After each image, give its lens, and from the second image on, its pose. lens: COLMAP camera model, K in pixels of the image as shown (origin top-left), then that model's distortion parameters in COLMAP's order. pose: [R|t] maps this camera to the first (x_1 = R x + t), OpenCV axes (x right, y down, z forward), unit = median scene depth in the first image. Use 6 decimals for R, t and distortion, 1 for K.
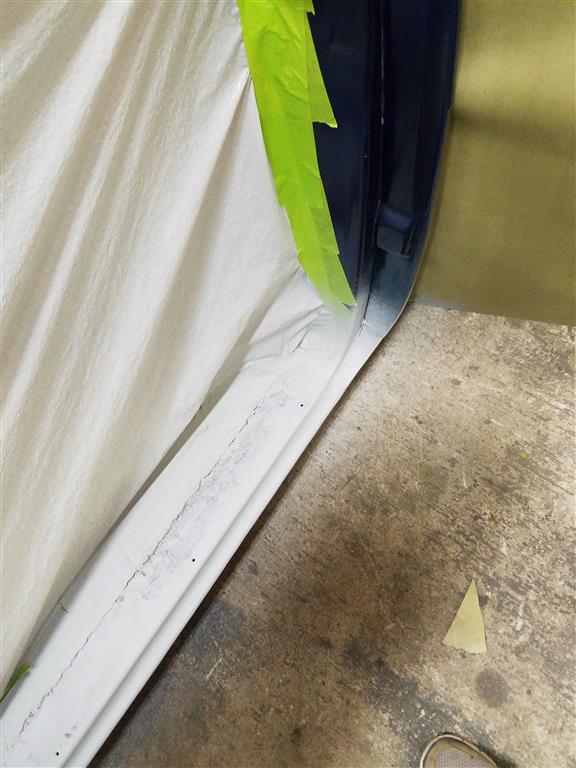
lens RADIAL K [[629.4, 0, 286.7], [0, 629.4, 384.1], [0, 0, 1]] dist [0.080550, -0.126635]
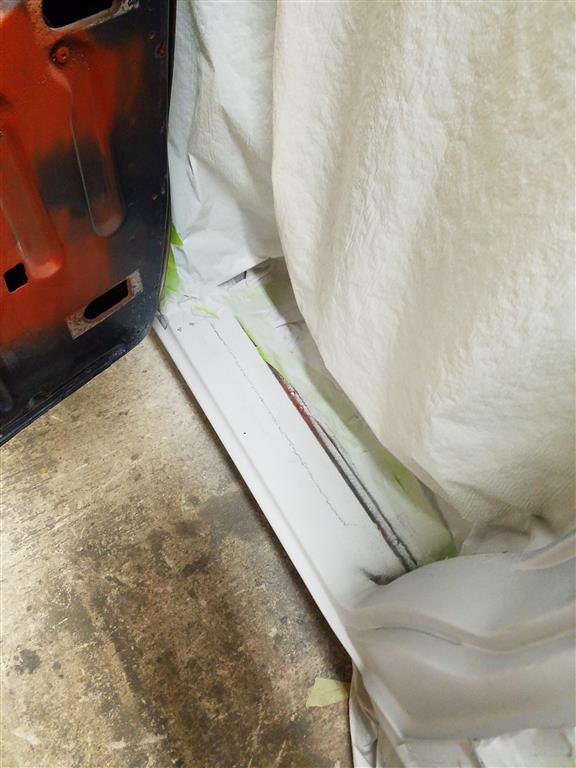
lens RADIAL K [[629.4, 0, 284.7], [0, 629.4, 388.8], [0, 0, 1]] dist [0.080550, -0.126635]
pose [[-0.415992, 0.797615, -0.436762, 0.548128], [-0.842787, -0.157759, 0.514609, -0.765540], [0.341557, 0.582170, 0.737846, 0.230295]]
